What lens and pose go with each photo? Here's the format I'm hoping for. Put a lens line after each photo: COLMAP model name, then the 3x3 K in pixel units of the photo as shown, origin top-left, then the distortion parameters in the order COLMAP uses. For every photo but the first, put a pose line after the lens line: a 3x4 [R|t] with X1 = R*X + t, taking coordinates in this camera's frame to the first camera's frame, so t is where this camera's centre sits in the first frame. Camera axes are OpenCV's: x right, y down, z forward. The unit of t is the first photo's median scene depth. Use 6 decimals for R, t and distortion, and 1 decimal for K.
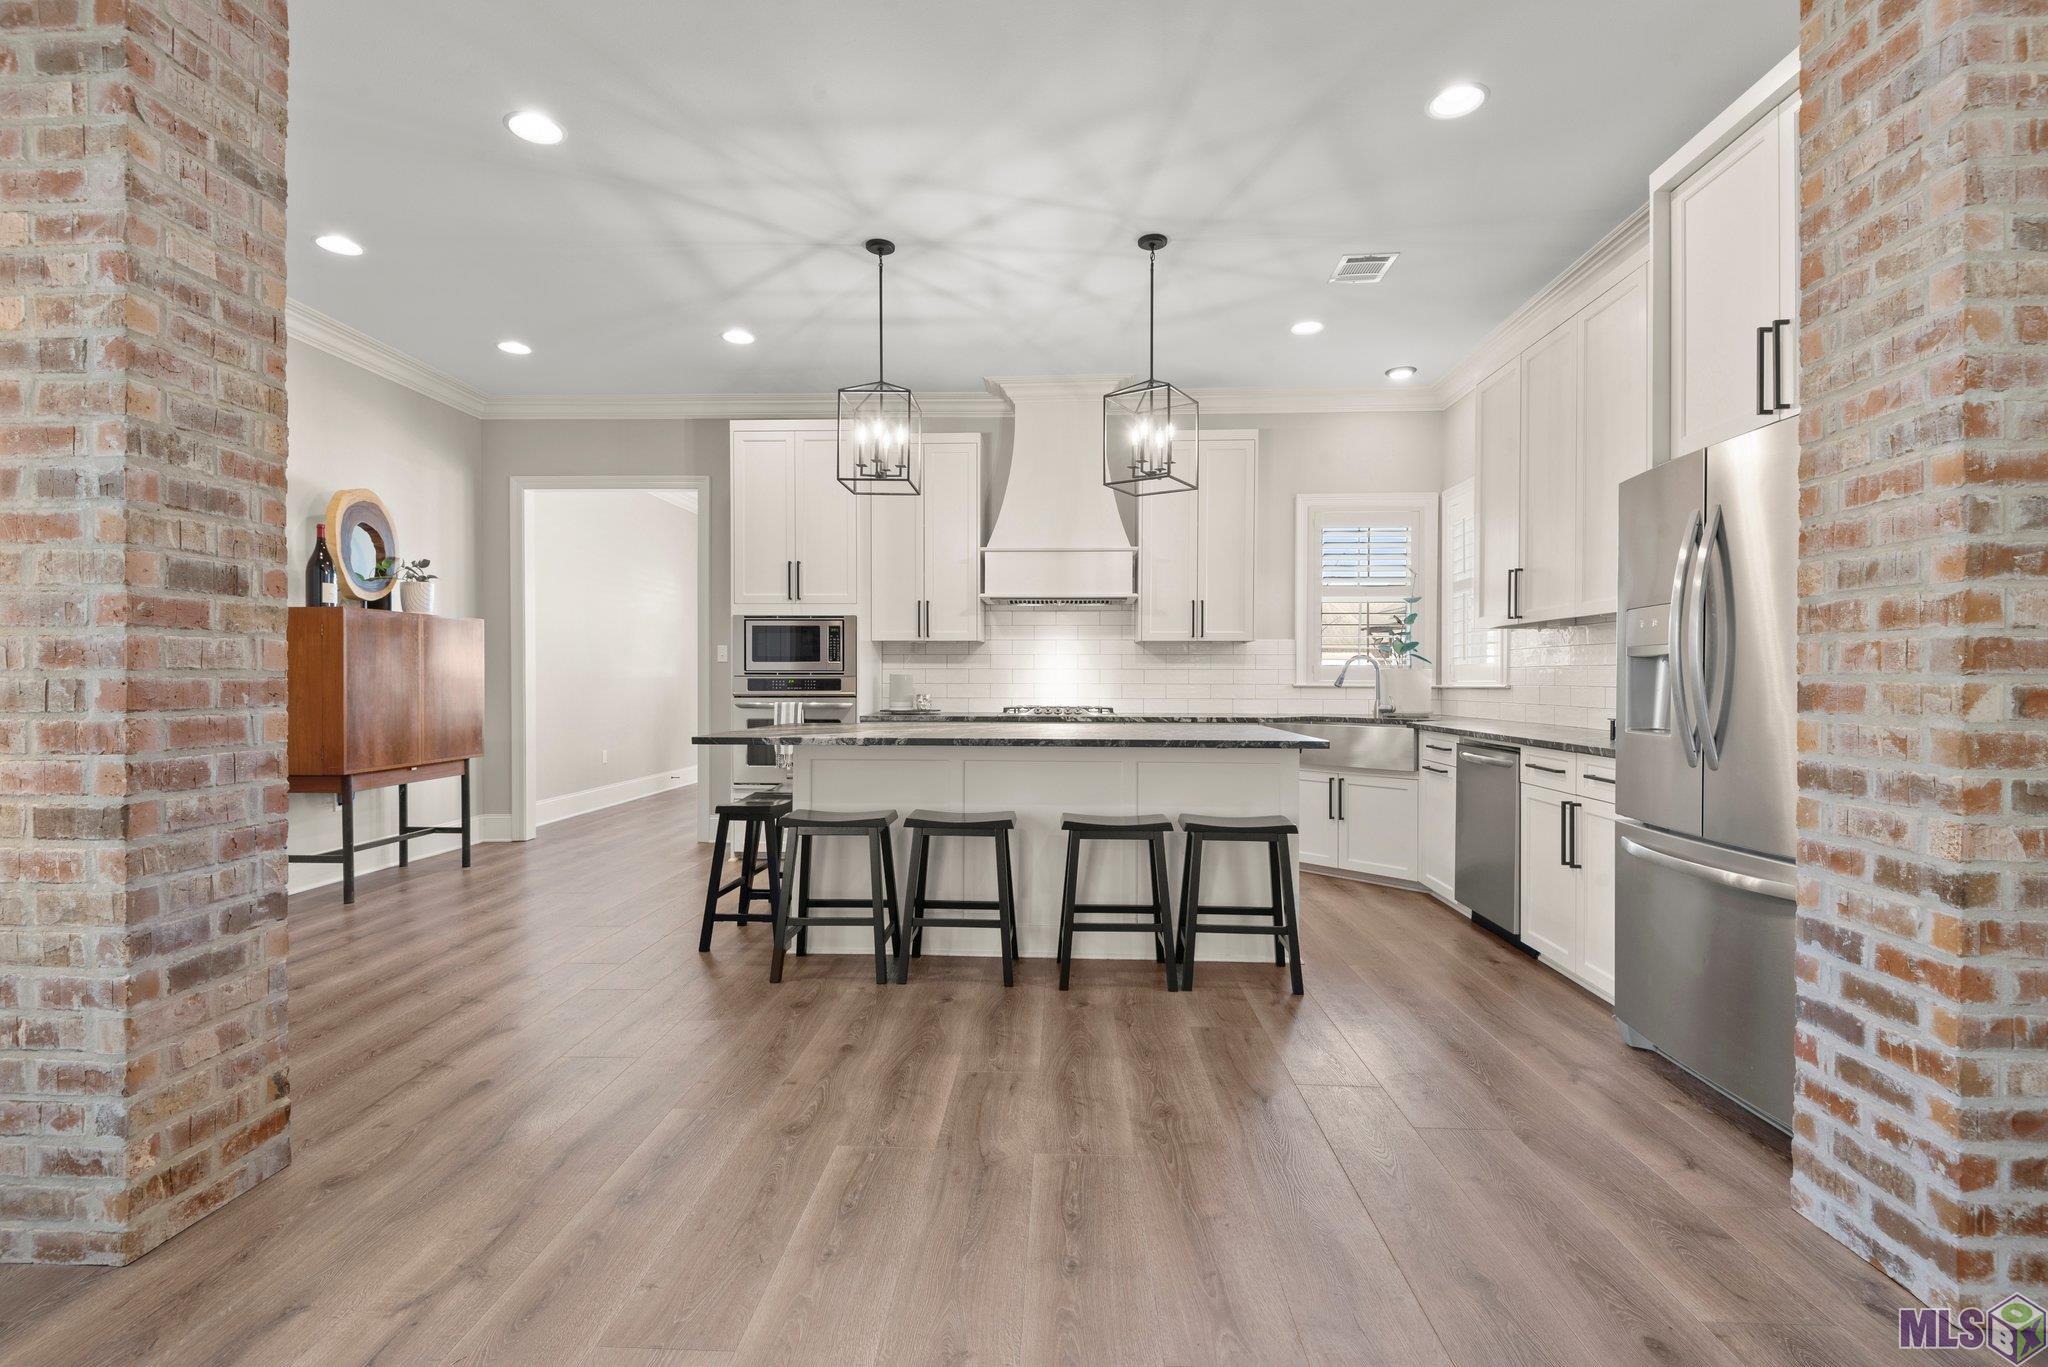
lens RADIAL K [[910.1, 0, 1032.1], [0, 910.1, 686.5], [0, 0, 1]] dist [0.022362, -0.016414]
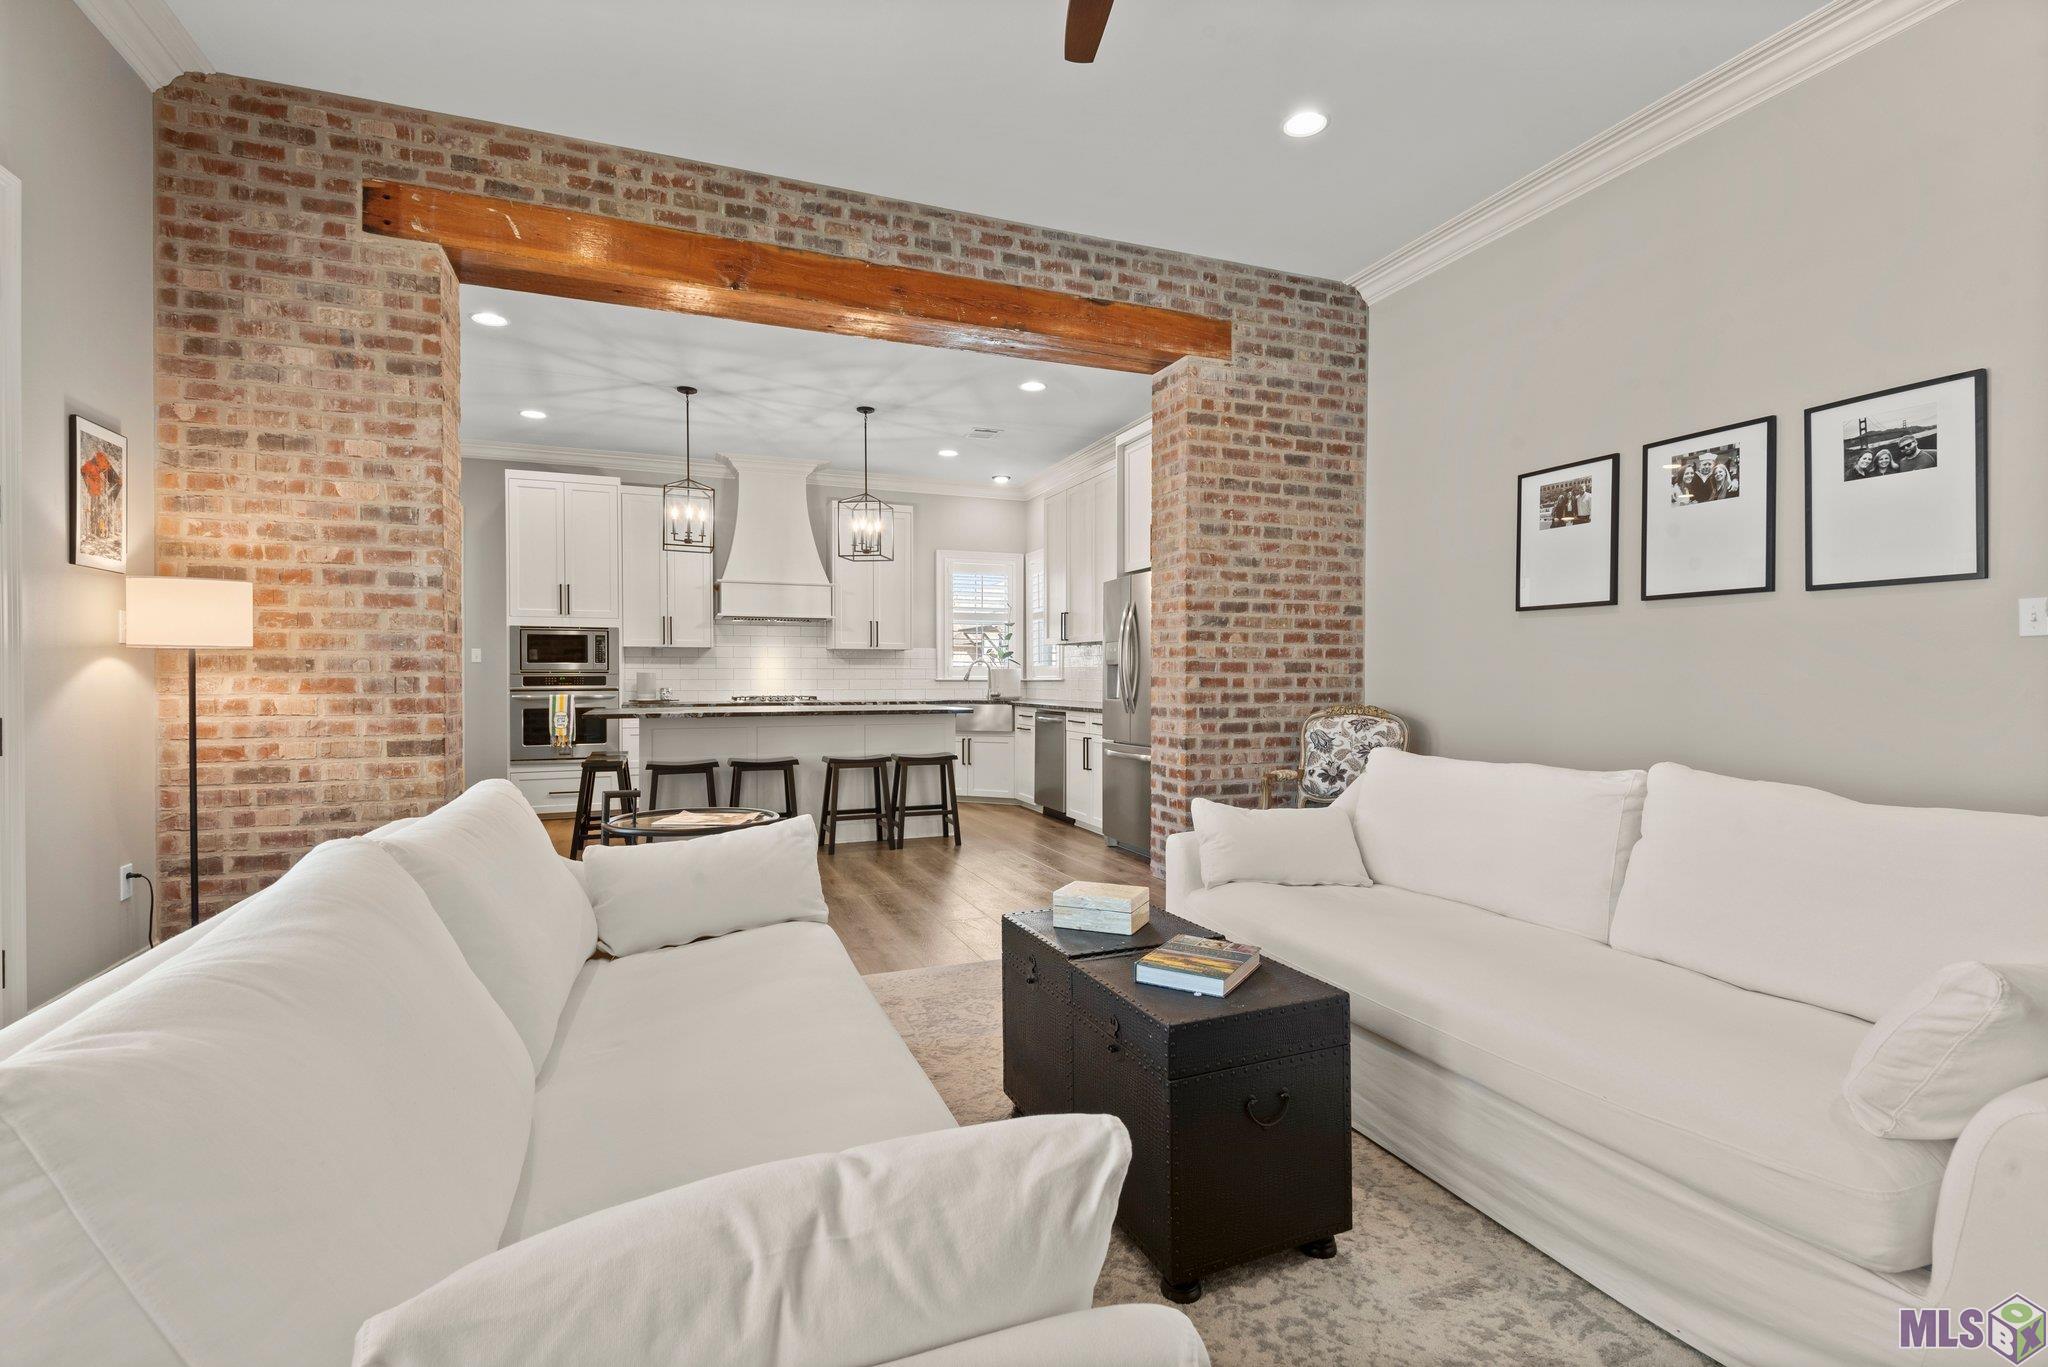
lens RADIAL K [[910.1, 0, 1032.1], [0, 910.1, 686.5], [0, 0, 1]] dist [0.022362, -0.016414]
pose [[0.908727, -0.007595, 0.417321, -0.323219], [0.006189, 0.999970, 0.004721, 0.006247], [-0.417344, -0.001707, 0.908747, -0.701591]]
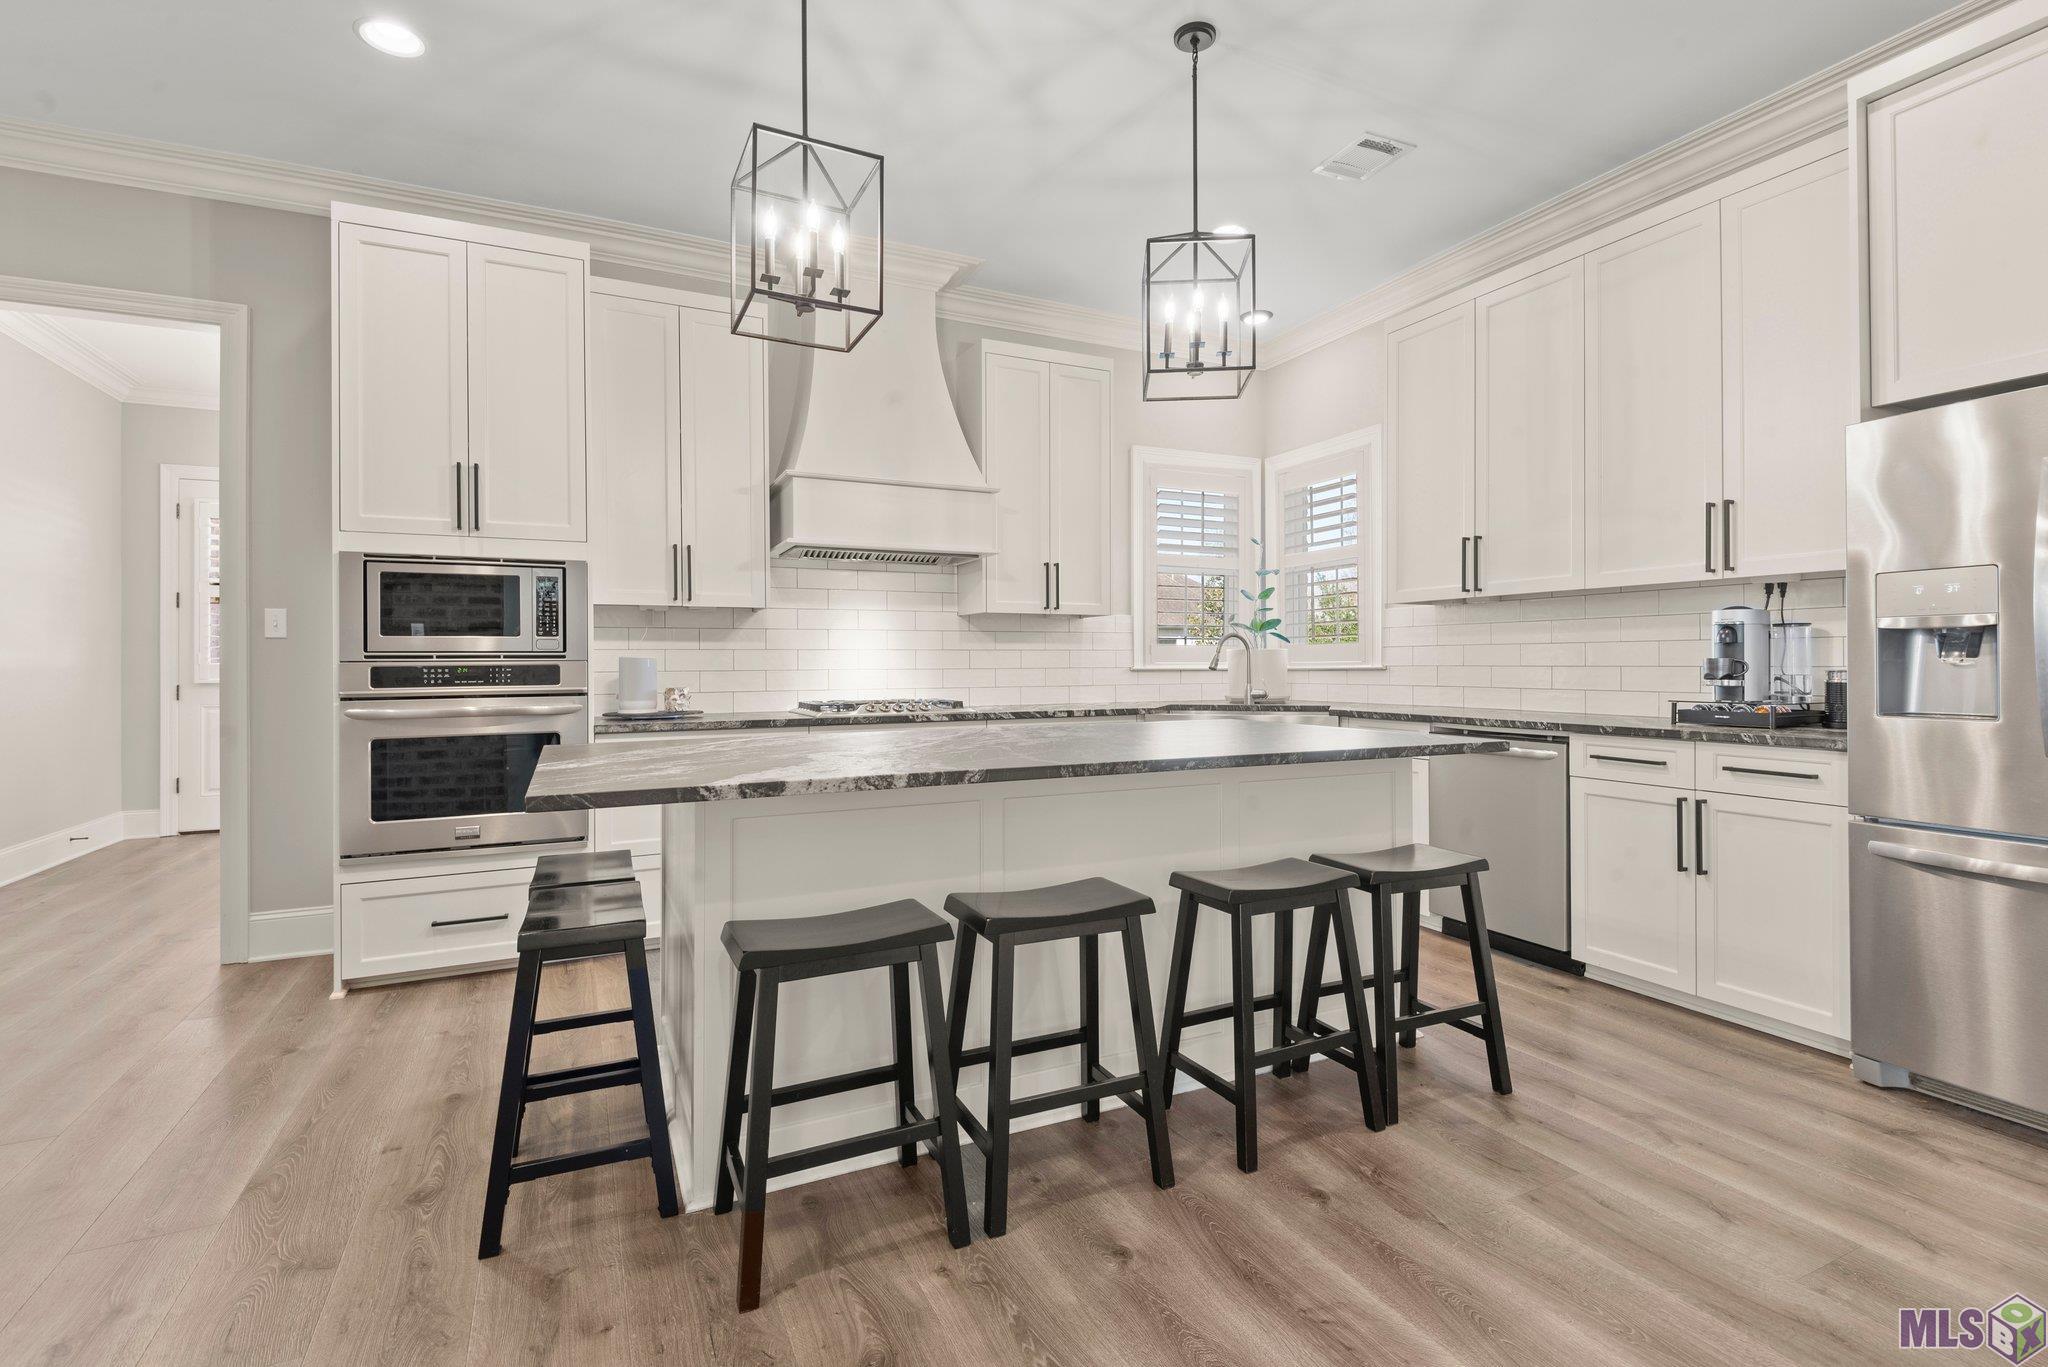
lens RADIAL K [[933.5, 0, 1026.3], [0, 933.5, 665.1], [0, 0, 1]] dist [0.007358, -0.007437]
pose [[0.882156, -0.007059, 0.470905, -0.366021], [0.011137, 0.999921, -0.005873, -0.001844], [-0.470826, 0.010425, 0.882164, 0.488670]]
